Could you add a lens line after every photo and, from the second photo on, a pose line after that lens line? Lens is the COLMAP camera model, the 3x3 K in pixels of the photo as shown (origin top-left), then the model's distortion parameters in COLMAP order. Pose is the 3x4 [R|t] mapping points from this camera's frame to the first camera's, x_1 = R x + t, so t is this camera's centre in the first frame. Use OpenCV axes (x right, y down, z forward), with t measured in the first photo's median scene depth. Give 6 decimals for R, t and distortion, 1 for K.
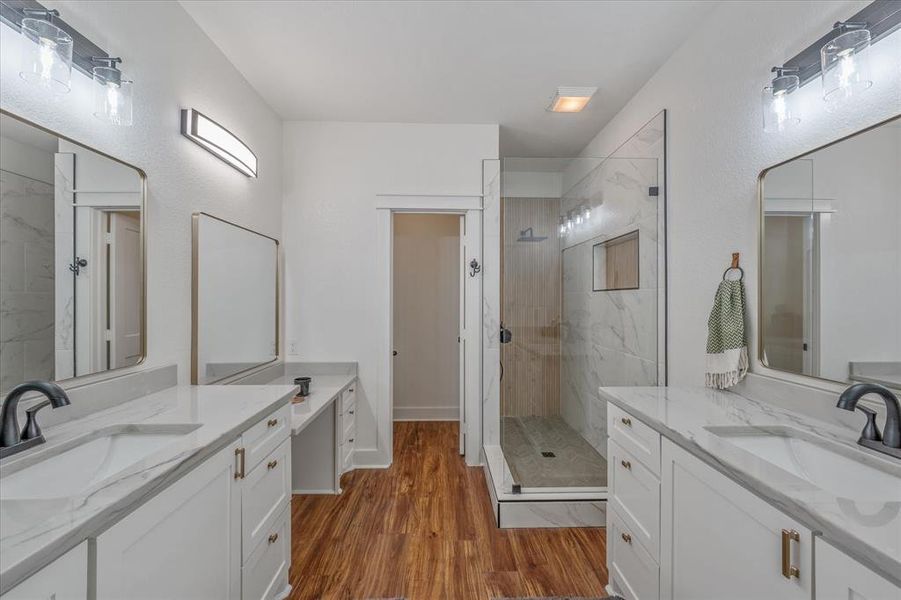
lens RADIAL K [[359.0, 0, 442.5], [0, 359.0, 299.0], [0, 0, 1]] dist [-0.000513, -0.000026]
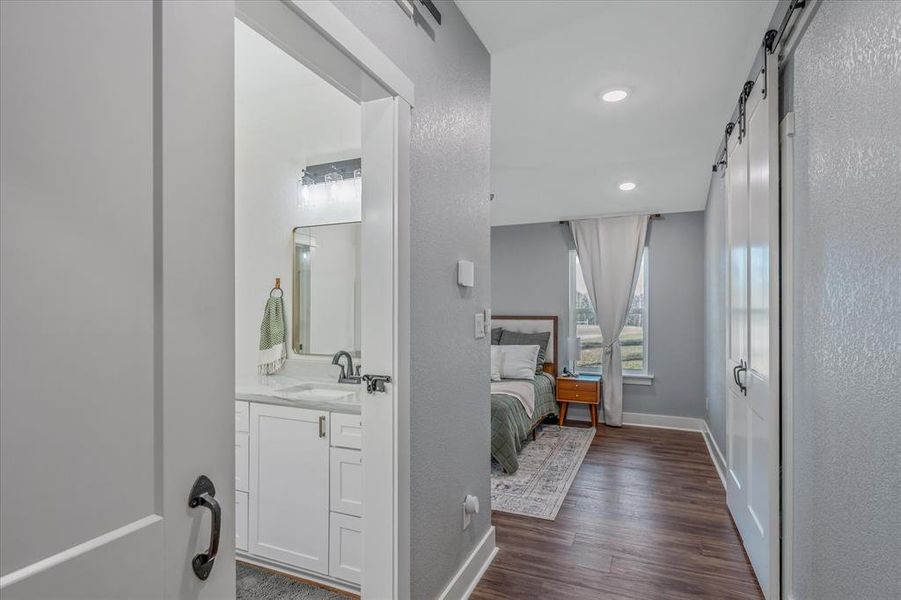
lens RADIAL K [[454.5, 0, 460.0], [0, 454.5, 303.4], [0, 0, 1]] dist [0.002594, 0.000345]
pose [[0.399947, 0.013357, 0.916441, -0.617846], [0.003137, 0.999868, -0.015942, 0.004018], [-0.916533, 0.009251, 0.399853, -0.439618]]
